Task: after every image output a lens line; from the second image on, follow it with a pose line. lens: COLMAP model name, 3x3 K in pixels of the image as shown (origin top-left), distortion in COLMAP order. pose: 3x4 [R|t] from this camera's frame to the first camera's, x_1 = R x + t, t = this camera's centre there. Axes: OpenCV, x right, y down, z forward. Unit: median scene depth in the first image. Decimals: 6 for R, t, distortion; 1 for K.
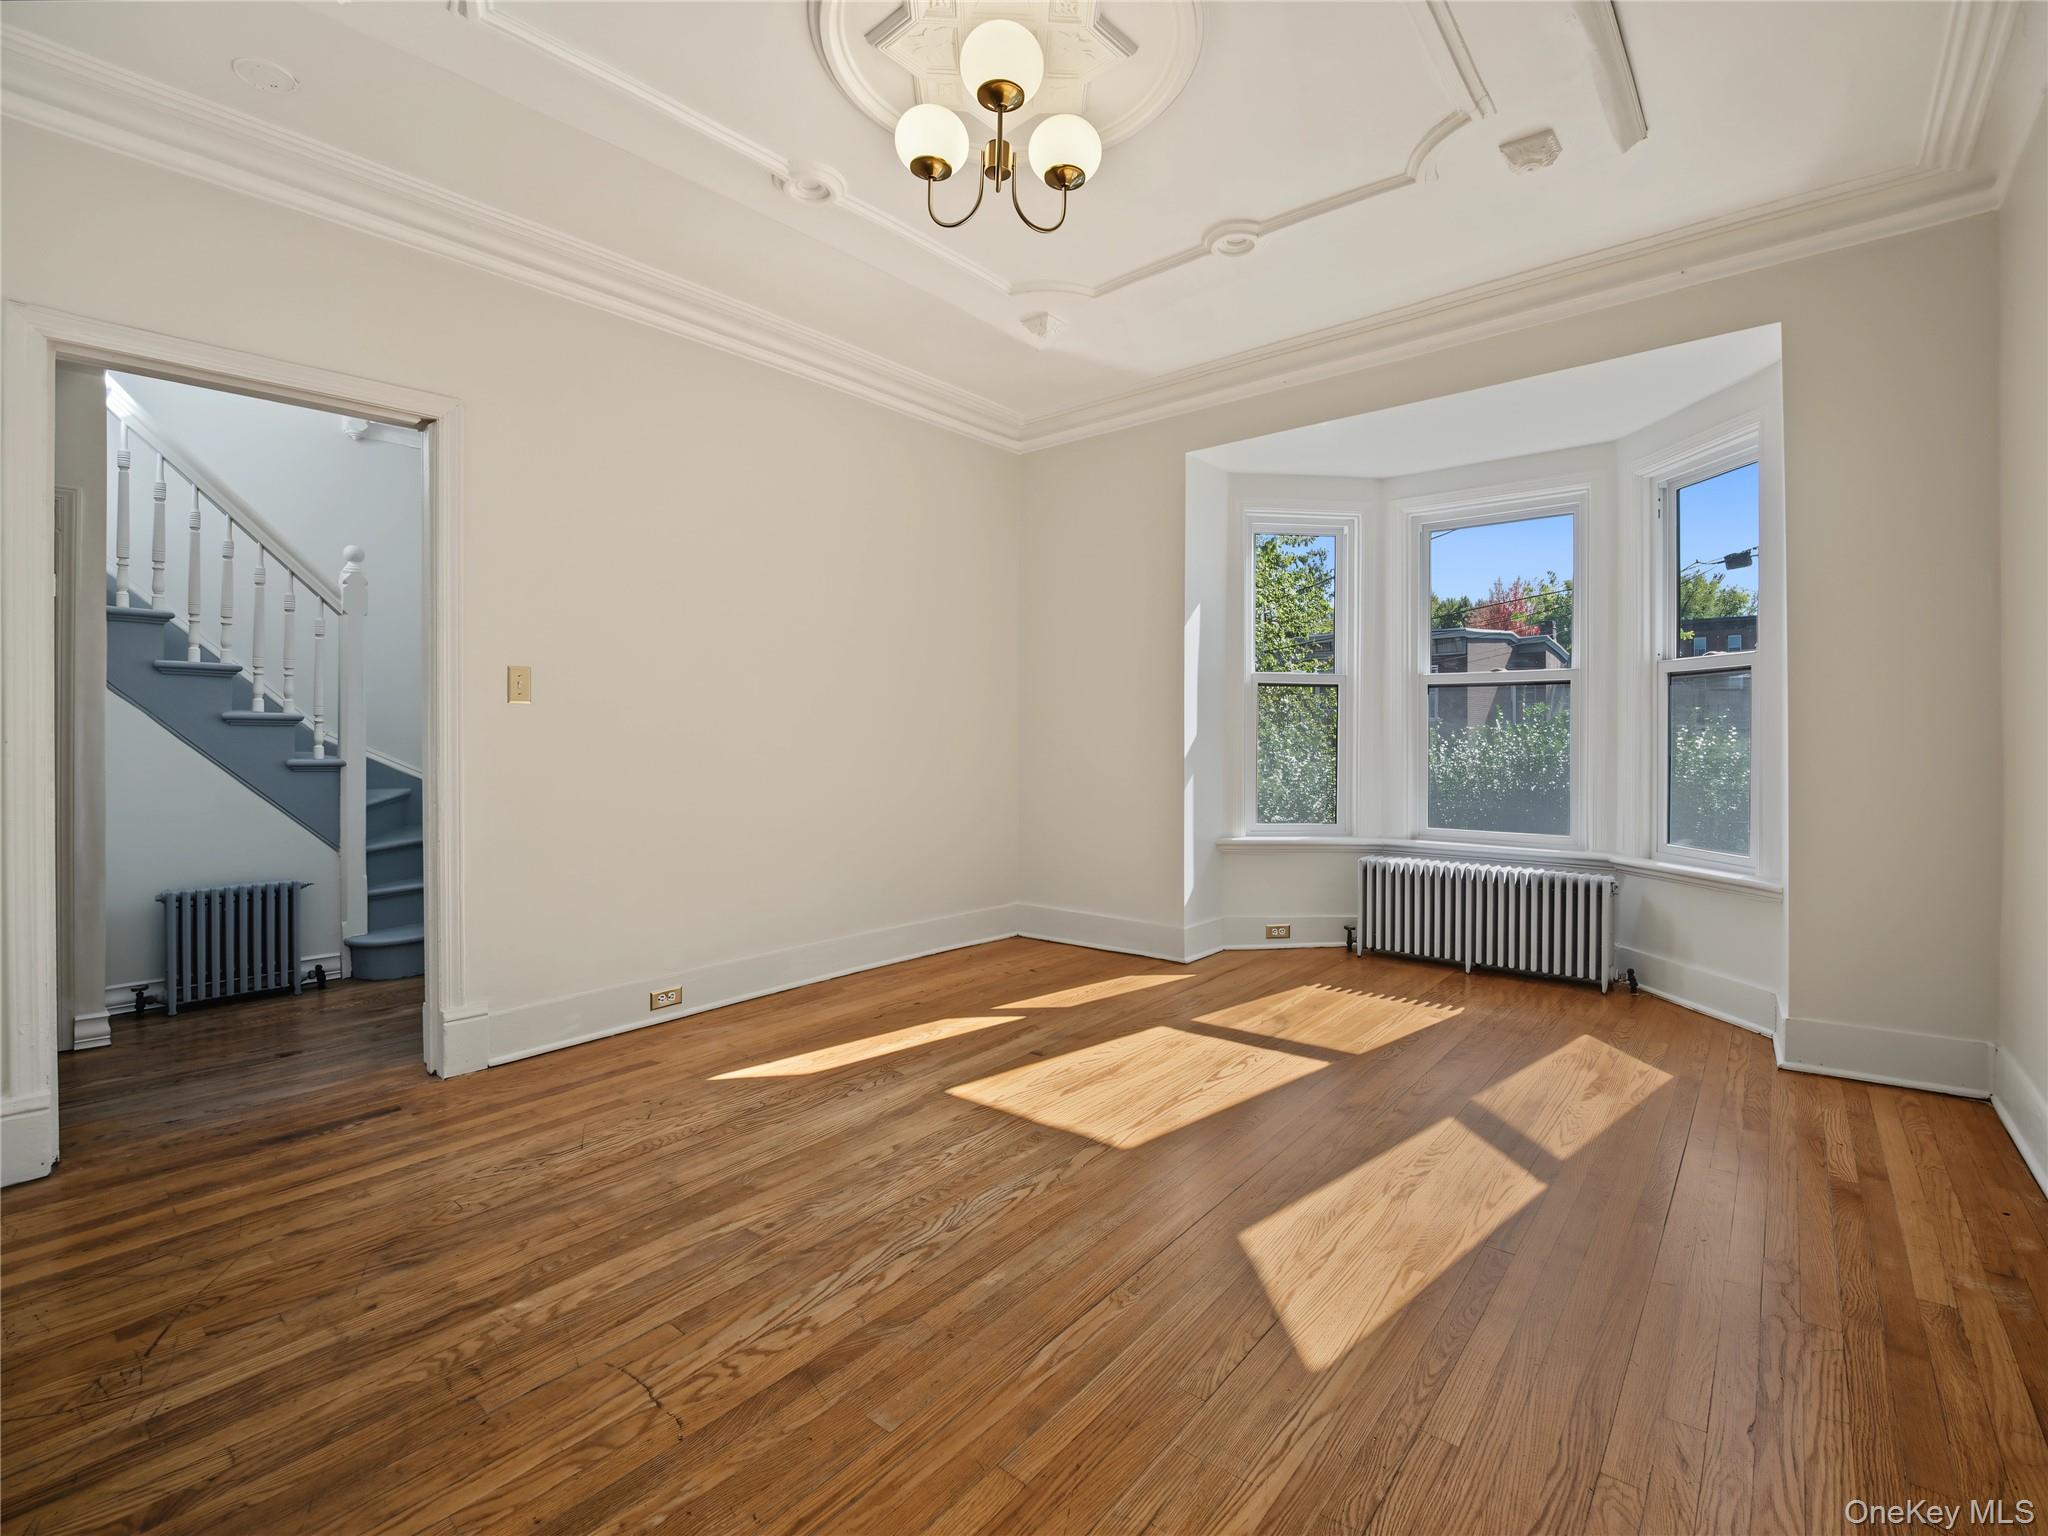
lens RADIAL K [[872.5, 0, 1023.7], [0, 872.5, 747.4], [0, 0, 1]] dist [-0.002108, -0.000377]
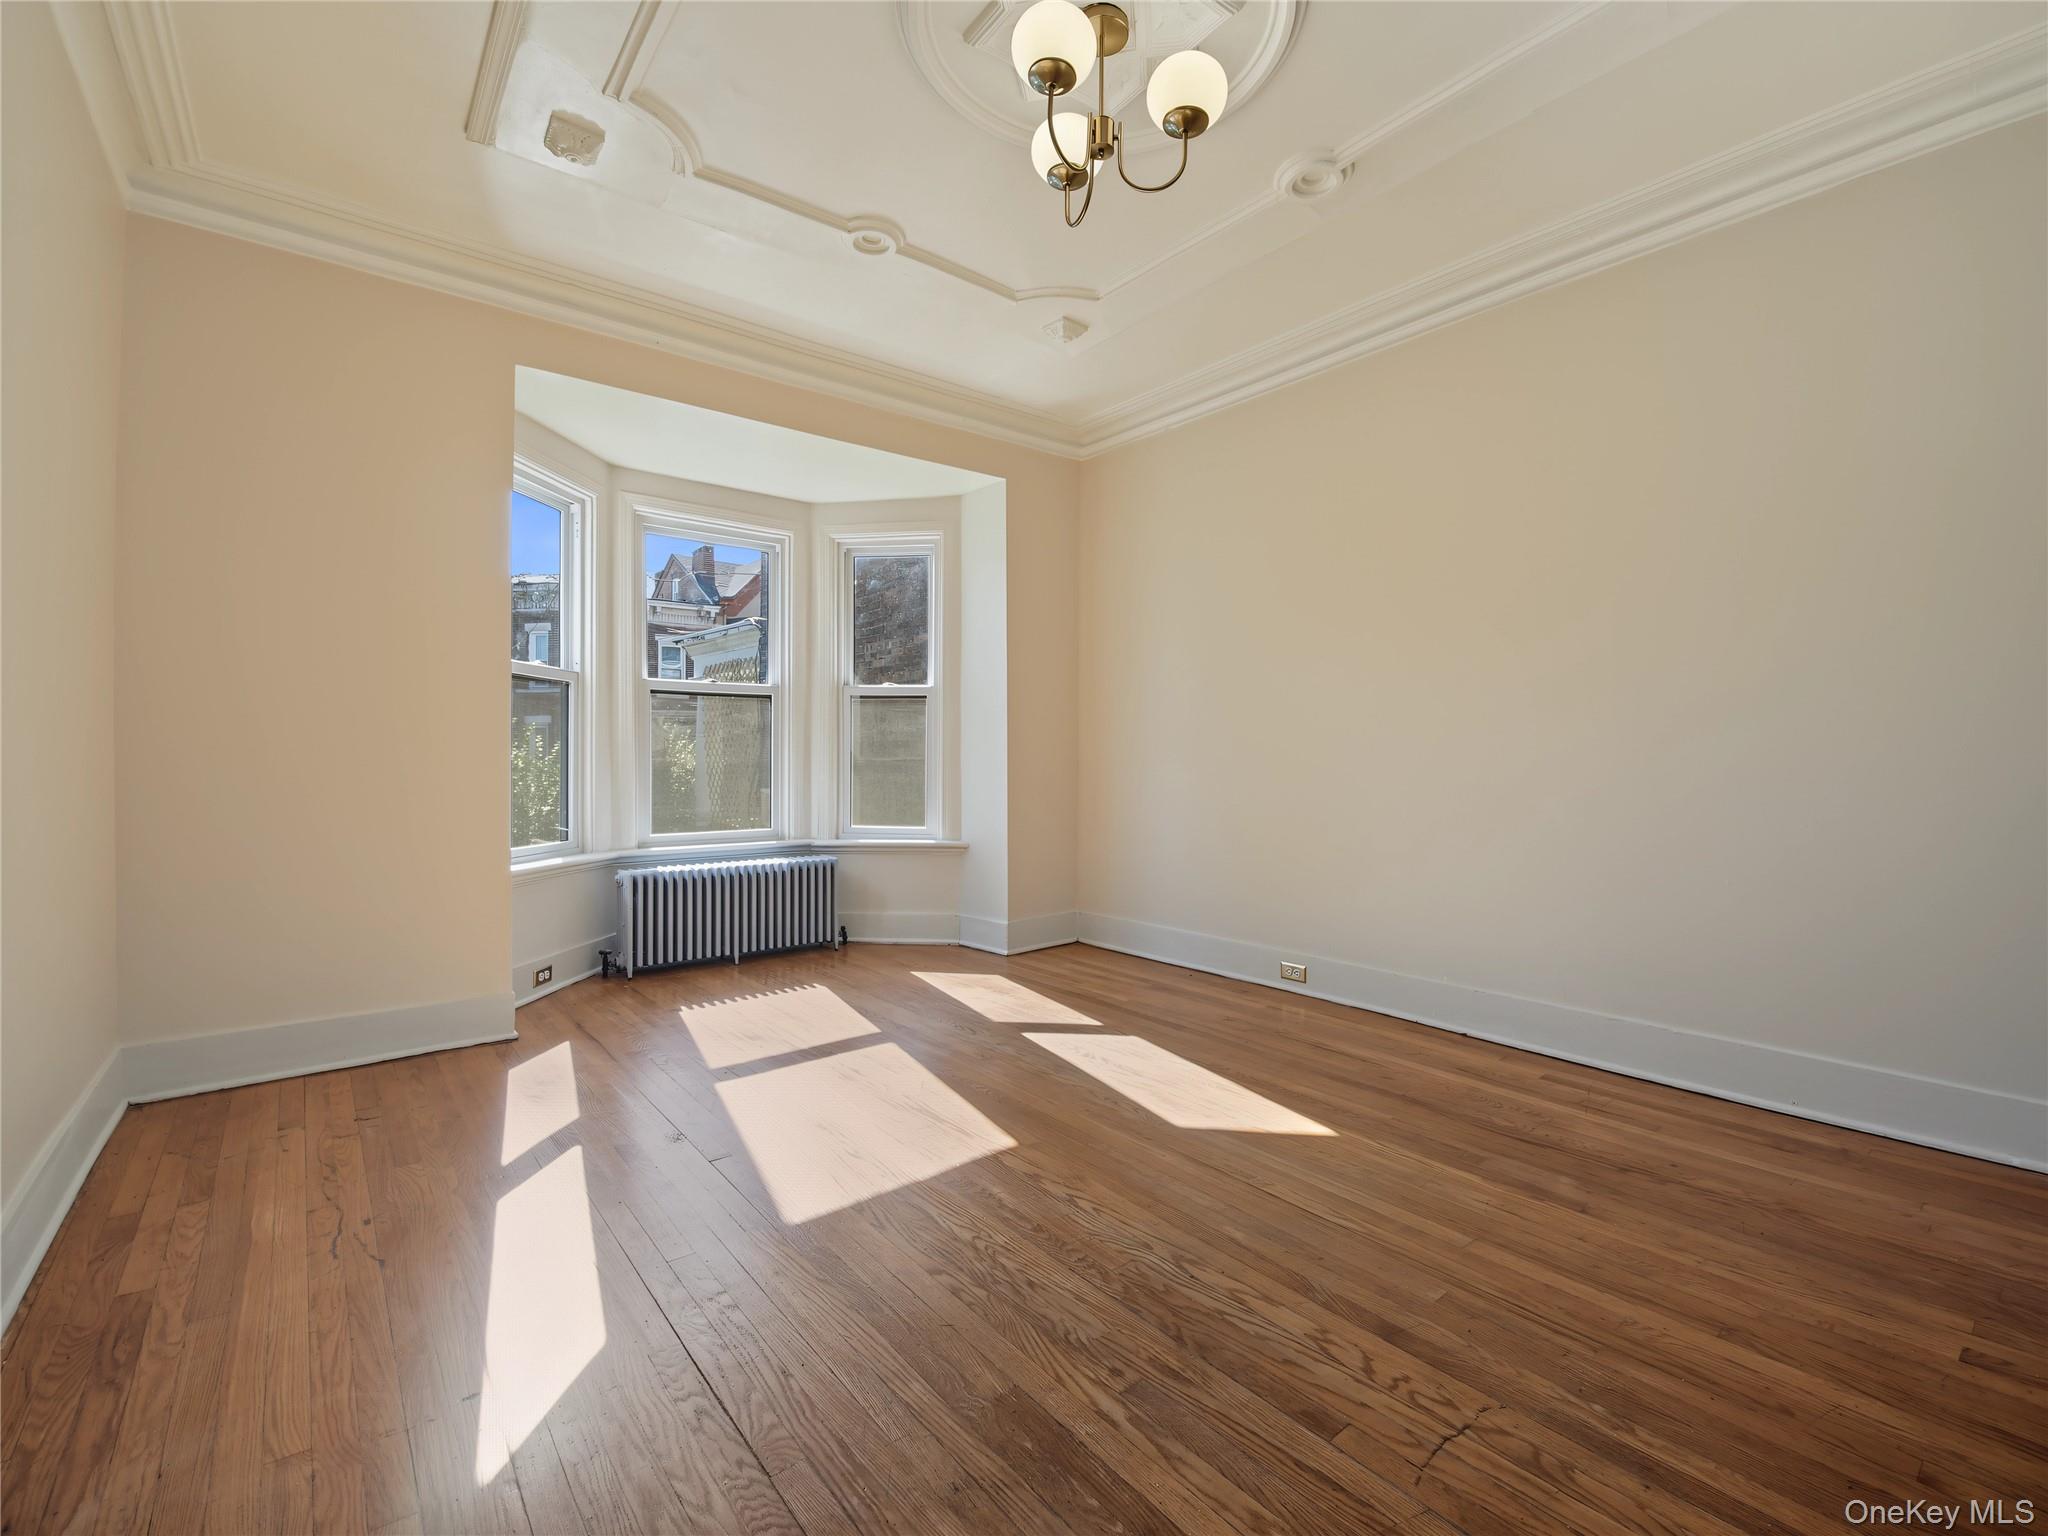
lens RADIAL K [[903.8, 0, 1023.6], [0, 903.8, 746.3], [0, 0, 1]] dist [-0.017191, 0.000571]
pose [[0.233420, 0.007236, 0.972349, -0.997943], [0.007960, 0.999925, -0.009352, 0.013310], [-0.972343, 0.009923, 0.233345, 0.833475]]
